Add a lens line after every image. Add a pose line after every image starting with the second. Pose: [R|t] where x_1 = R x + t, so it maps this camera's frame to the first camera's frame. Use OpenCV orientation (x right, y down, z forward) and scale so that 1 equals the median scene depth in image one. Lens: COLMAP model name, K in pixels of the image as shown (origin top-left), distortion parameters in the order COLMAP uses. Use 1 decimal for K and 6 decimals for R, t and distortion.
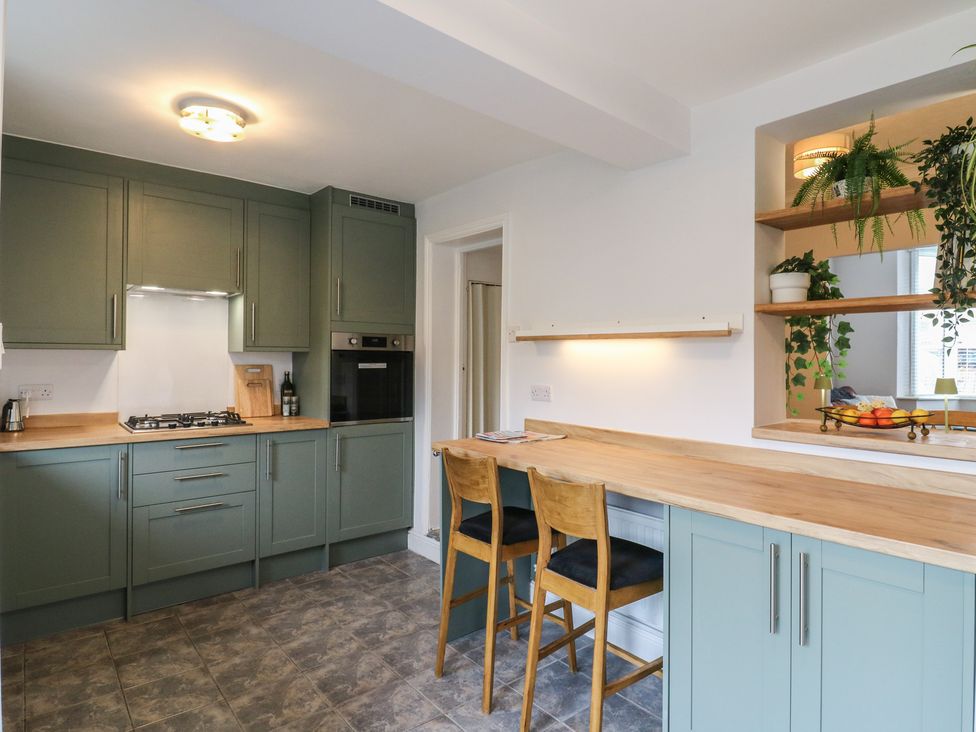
lens RADIAL K [[557.8, 0, 493.8], [0, 557.8, 356.9], [0, 0, 1]] dist [0.003922, -0.013372]
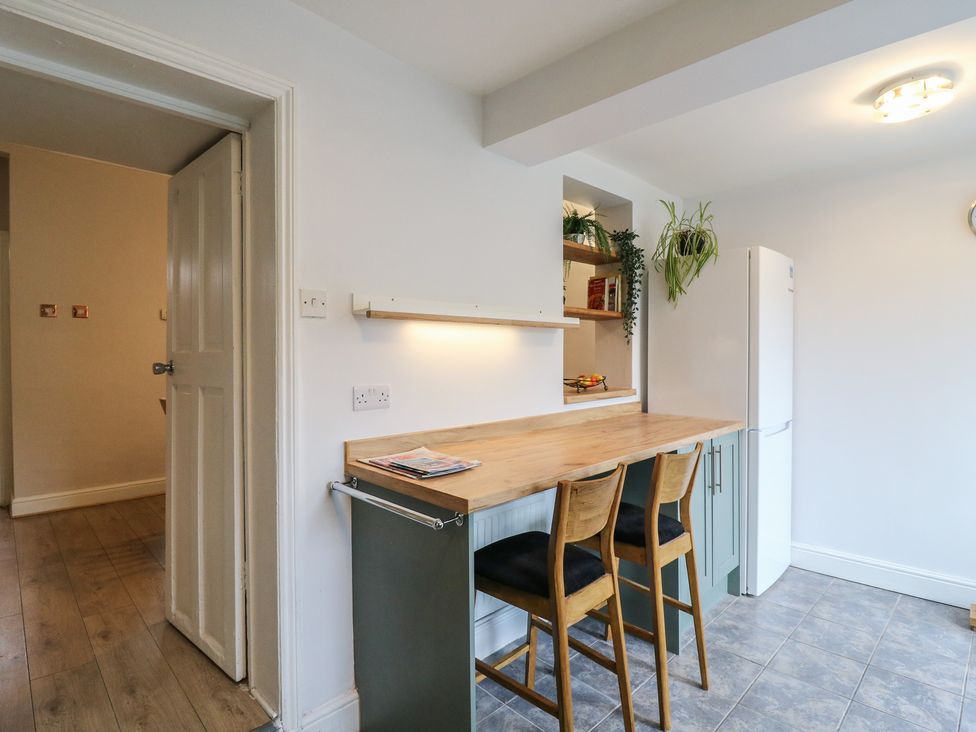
lens RADIAL K [[508.3, 0, 495.1], [0, 508.3, 355.0], [0, 0, 1]] dist [0.002462, -0.015542]
pose [[-0.076534, -0.014179, 0.996966, -0.488363], [-0.000091, 0.999899, 0.014214, 0.004530], [-0.997067, 0.000997, -0.076528, 0.820465]]
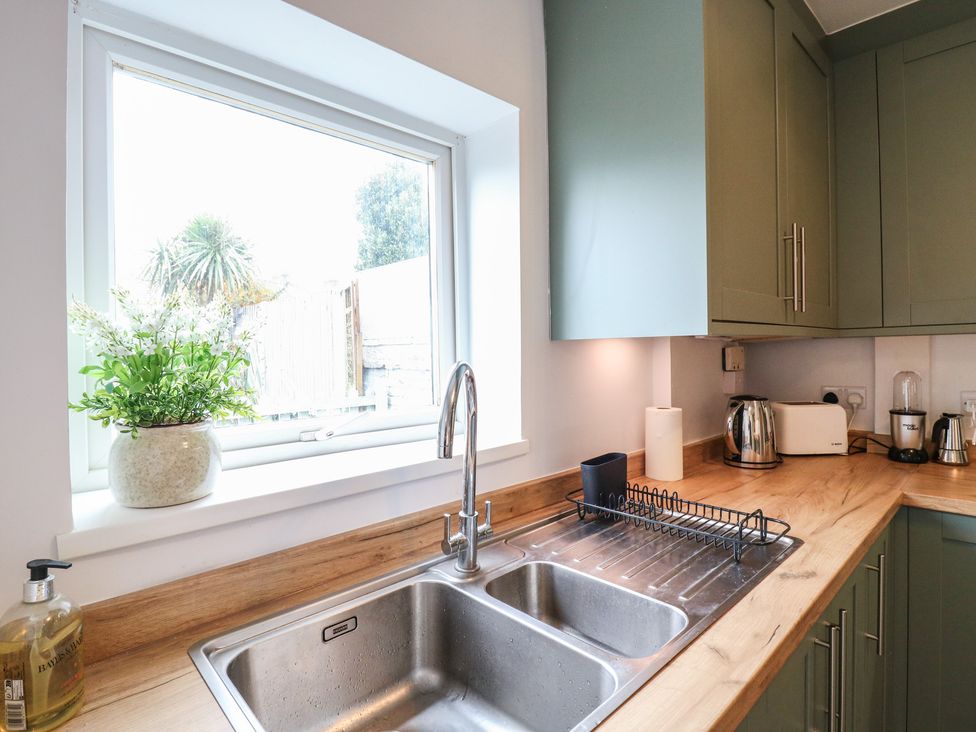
lens RADIAL K [[508.3, 0, 495.1], [0, 508.3, 355.0], [0, 0, 1]] dist [0.002462, -0.015542]
pose [[0.061923, -0.004898, -0.998069, -0.283083], [0.022797, 0.999734, -0.003492, -0.001094], [0.997821, -0.022537, 0.062018, 0.393044]]
